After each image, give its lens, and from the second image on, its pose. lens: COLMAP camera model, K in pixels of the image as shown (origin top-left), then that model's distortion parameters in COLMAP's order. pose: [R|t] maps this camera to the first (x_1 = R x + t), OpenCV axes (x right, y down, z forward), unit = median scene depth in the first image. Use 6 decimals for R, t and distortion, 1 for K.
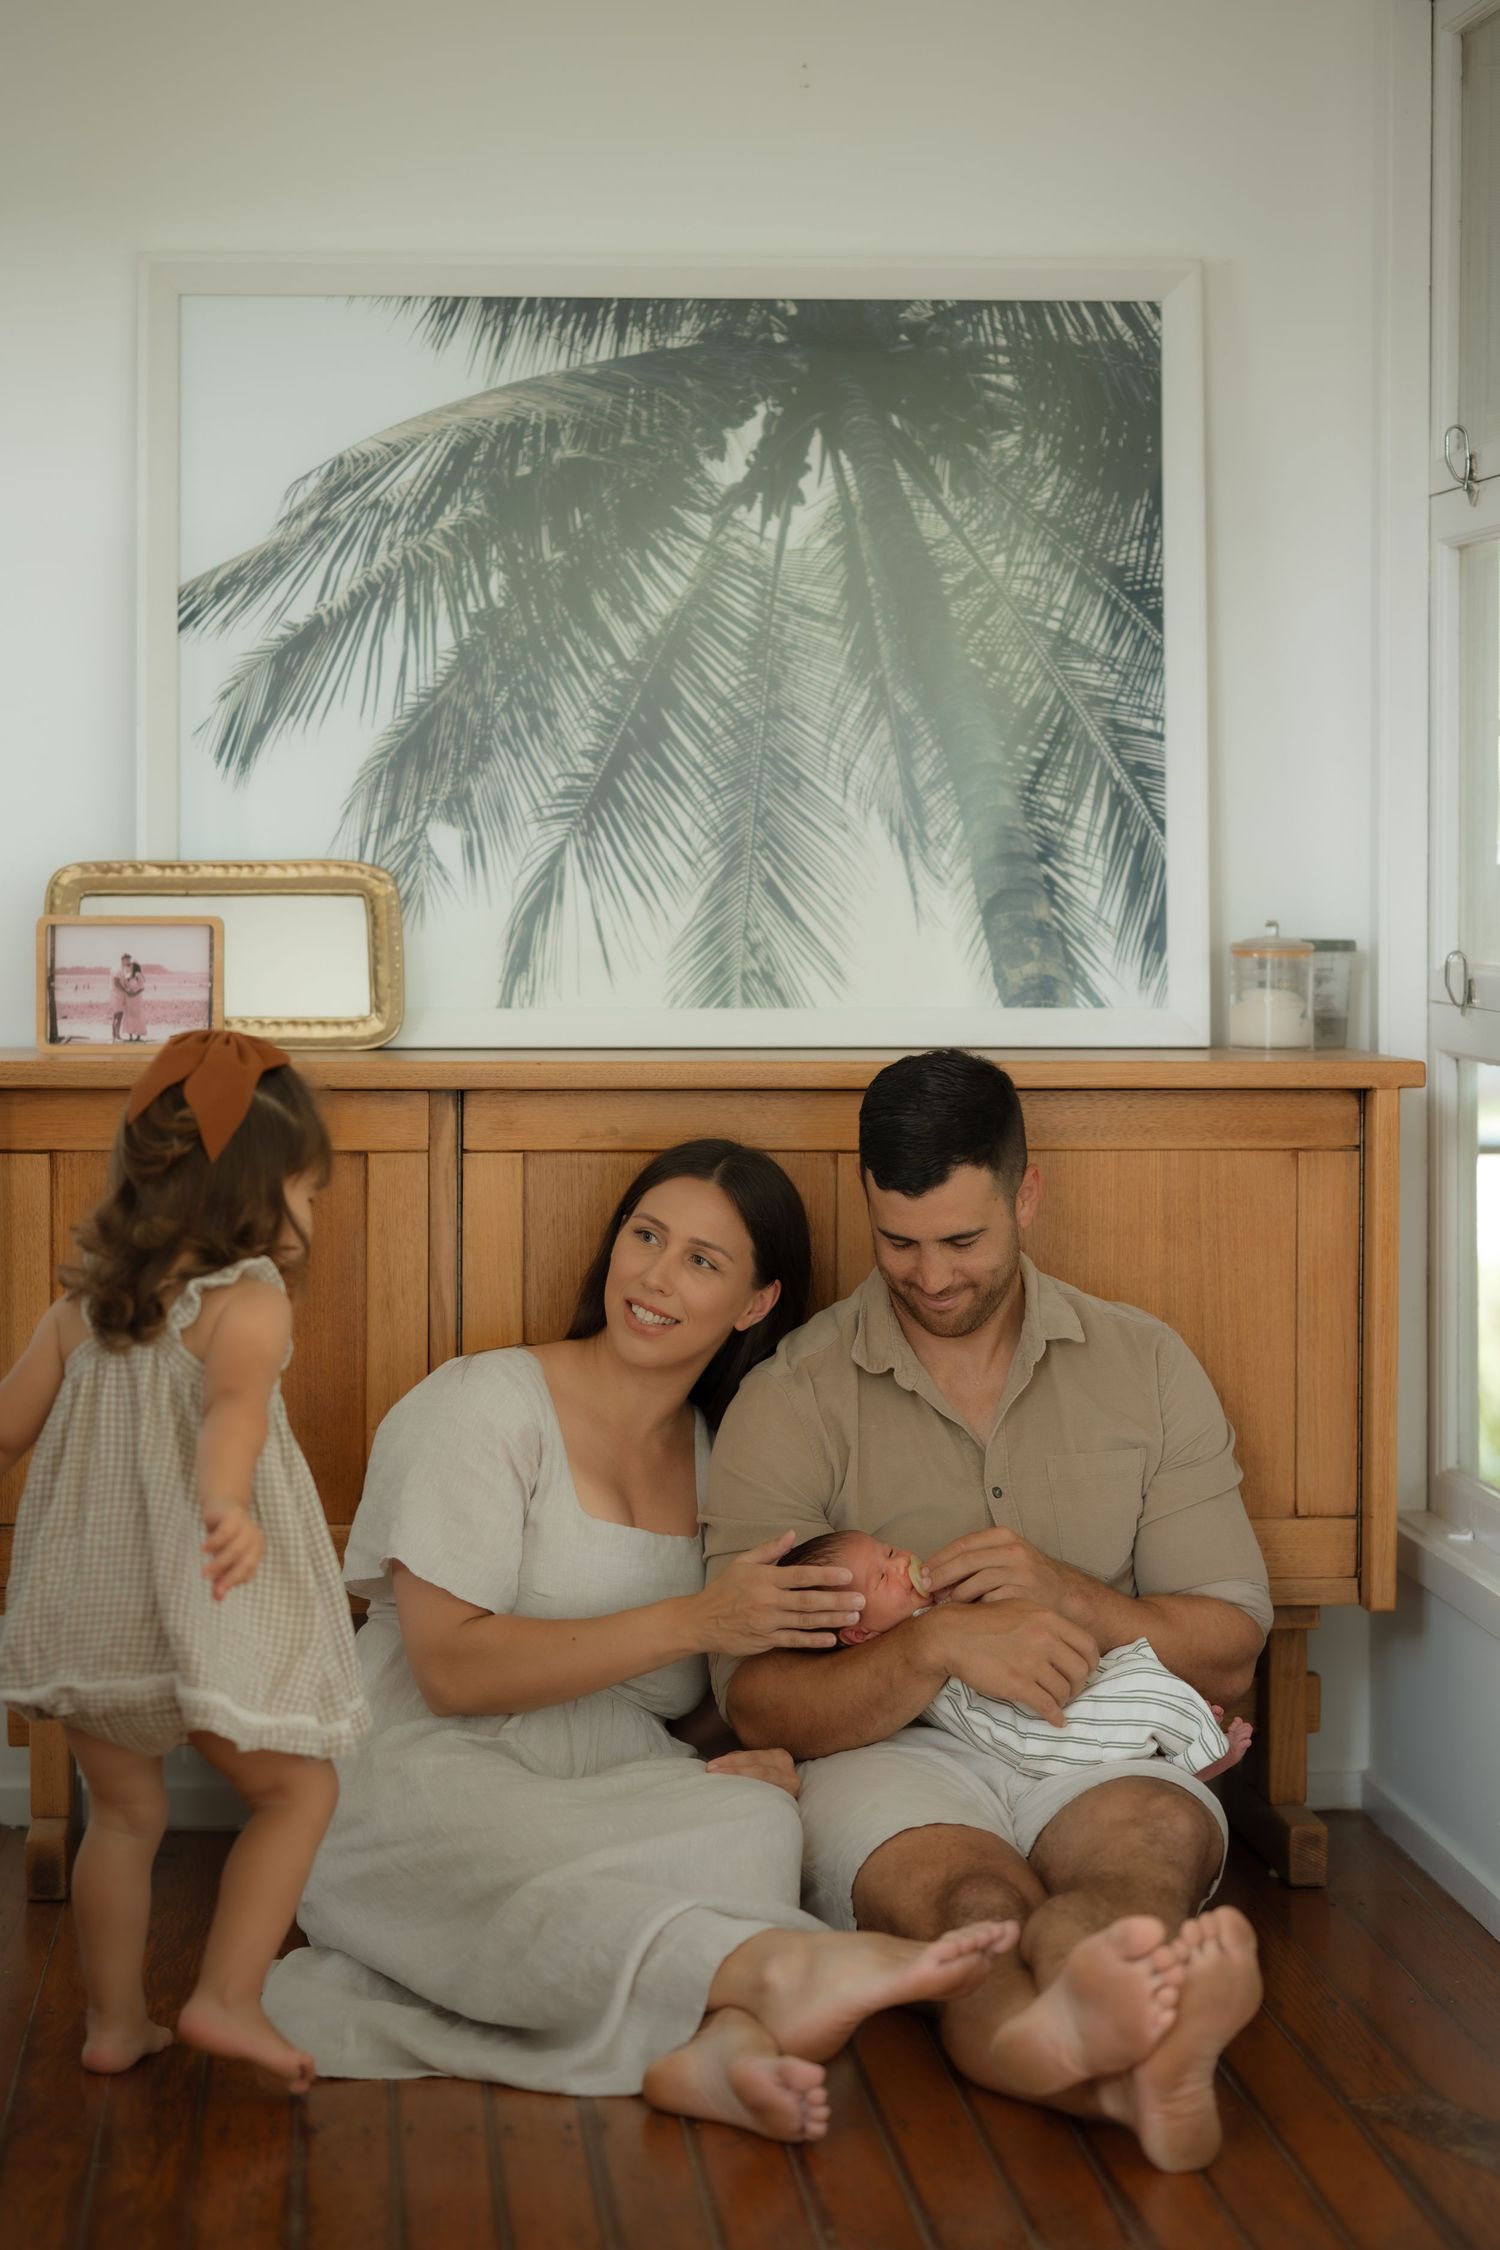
lens RADIAL K [[5709.8, 0, 758.6], [0, 5709.8, 1110.5], [0, 0, 1]] dist [0.005355, 0.000000]
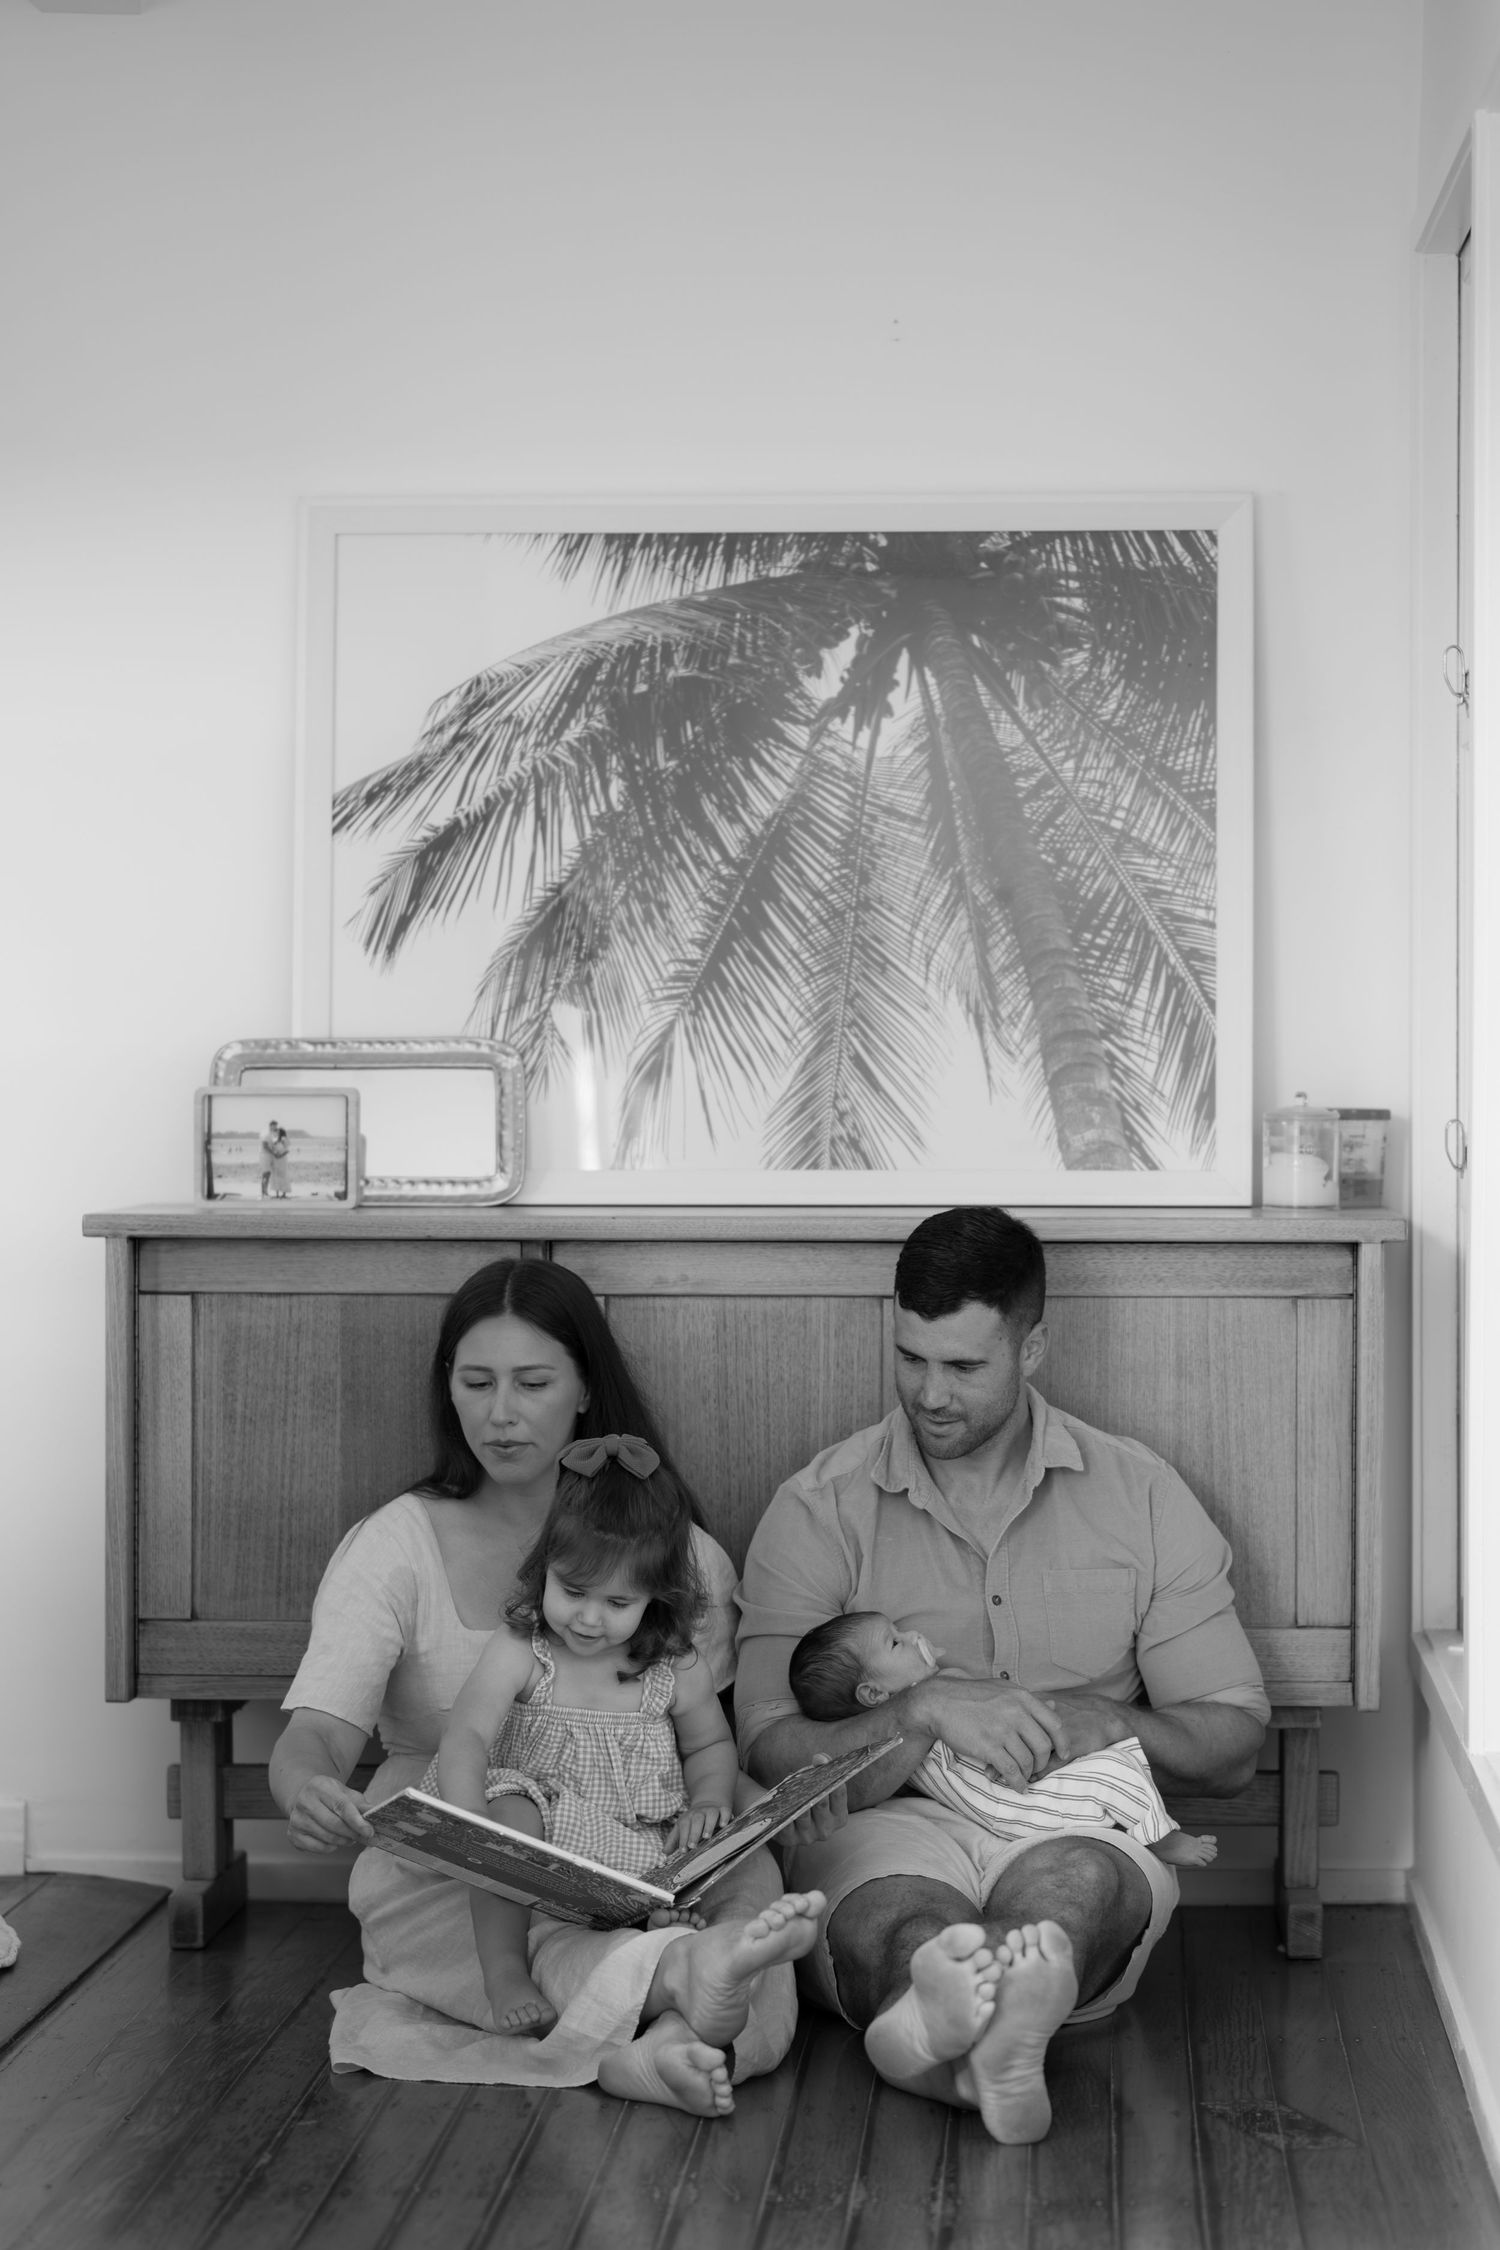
lens RADIAL K [[6706.8, 0, 750.1], [0, 6706.8, 1240.8], [0, 0, 1]] dist [0.027356, 0.000000]
pose [[0.992032, 0.003504, -0.125940, 0.145631], [-0.004657, 0.999950, -0.008861, 0.007503], [0.125903, 0.009377, 0.991998, -0.297387]]
